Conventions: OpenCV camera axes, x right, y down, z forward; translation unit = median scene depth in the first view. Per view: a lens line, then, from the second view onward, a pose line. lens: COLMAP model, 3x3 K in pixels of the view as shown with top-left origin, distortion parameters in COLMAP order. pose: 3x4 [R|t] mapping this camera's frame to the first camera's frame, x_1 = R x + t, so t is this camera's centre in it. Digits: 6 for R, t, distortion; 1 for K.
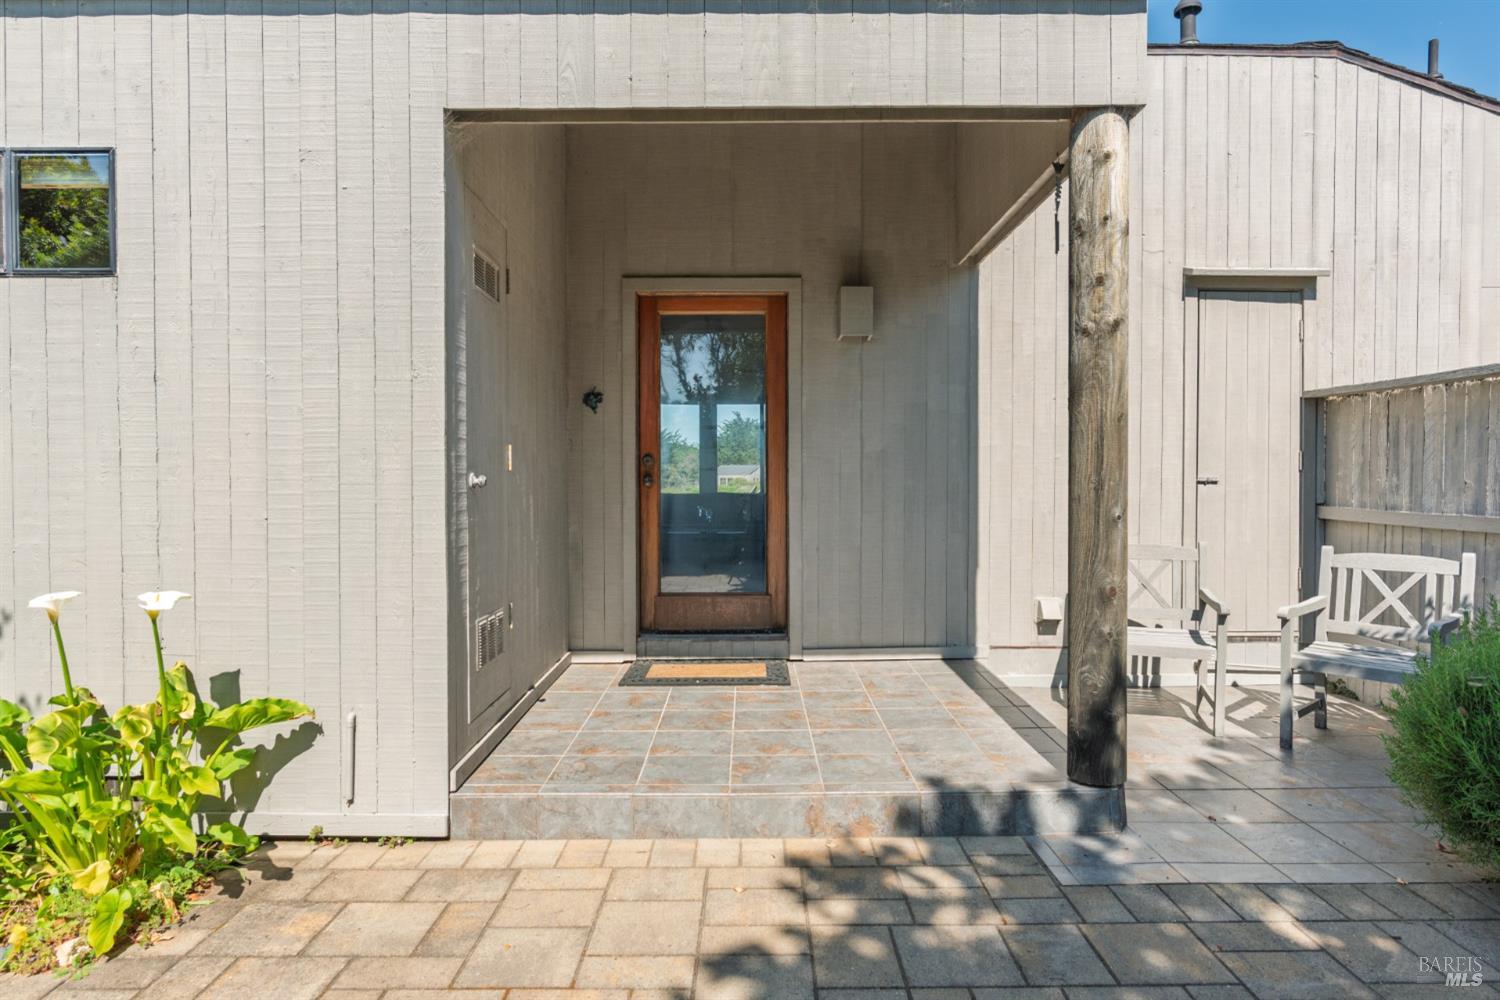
lens RADIAL K [[865.8, 0, 748.5], [0, 865.8, 502.4], [0, 0, 1]] dist [-0.006418, -0.000691]
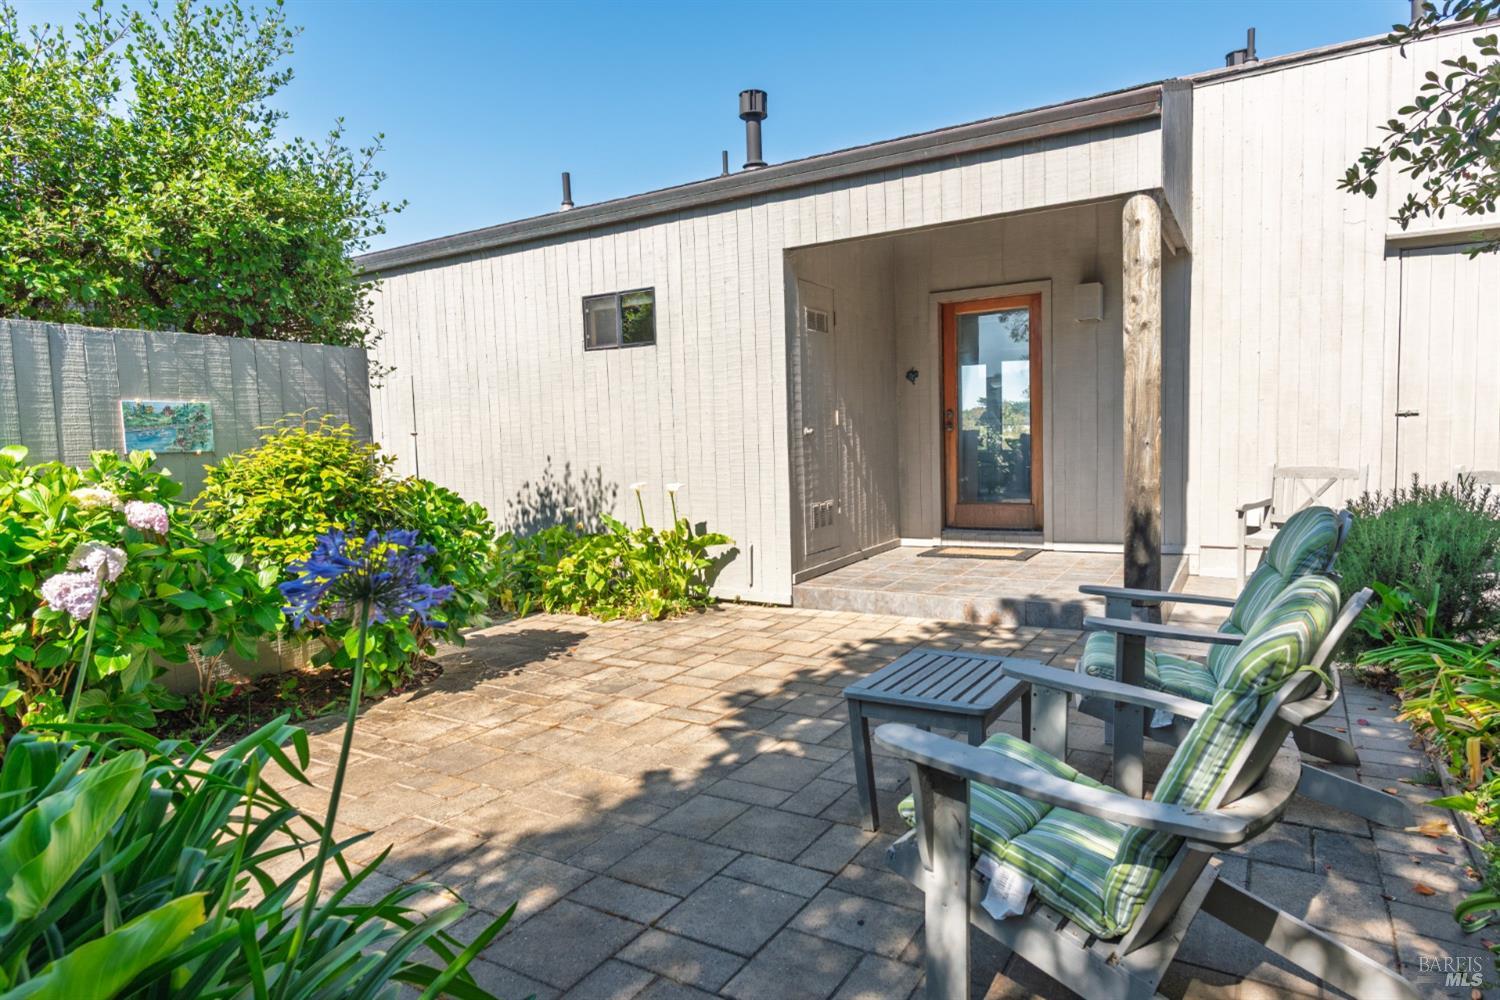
lens RADIAL K [[865.8, 0, 750.9], [0, 865.8, 501.6], [0, 0, 1]] dist [-0.006418, -0.000691]
pose [[0.852108, 0.013809, -0.523183, 0.648243], [0.017840, 0.998305, 0.055405, 0.023821], [0.523061, -0.056545, 0.850417, -0.795357]]
